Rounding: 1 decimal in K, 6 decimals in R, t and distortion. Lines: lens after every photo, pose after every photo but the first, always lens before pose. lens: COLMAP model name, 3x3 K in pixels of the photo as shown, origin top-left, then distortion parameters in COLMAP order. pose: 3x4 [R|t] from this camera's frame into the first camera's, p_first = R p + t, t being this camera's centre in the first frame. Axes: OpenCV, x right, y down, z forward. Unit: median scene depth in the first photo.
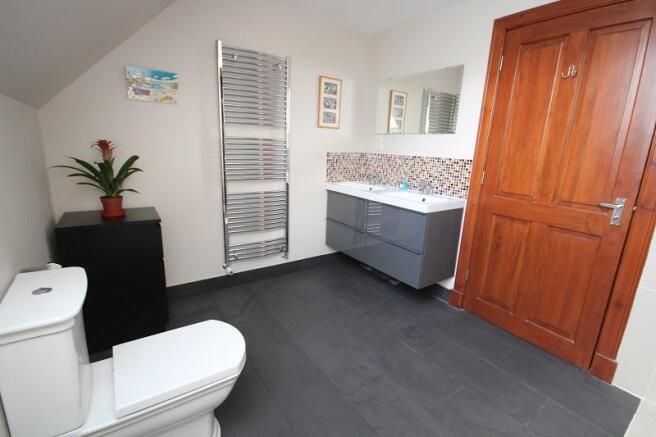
lens RADIAL K [[302.6, 0, 328.0], [0, 302.6, 218.5], [0, 0, 1]] dist [-0.000137, -0.000482]
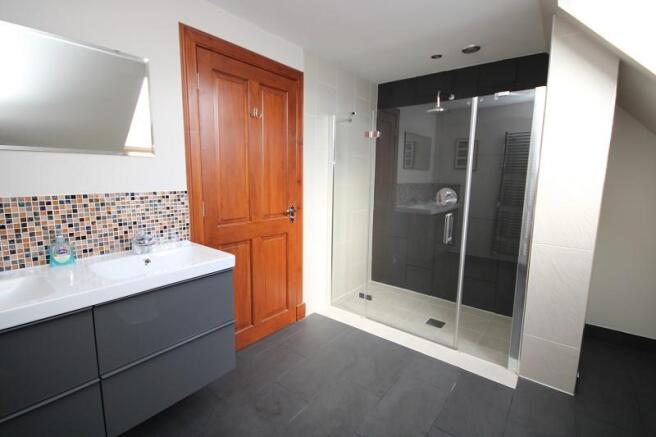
lens RADIAL K [[302.6, 0, 328.0], [0, 302.6, 218.5], [0, 0, 1]] dist [-0.000137, -0.000482]
pose [[-0.291917, -0.183192, 0.938736, -0.369847], [0.201632, 0.947641, 0.247631, -0.232453], [-0.934949, 0.261567, -0.239696, 0.812410]]
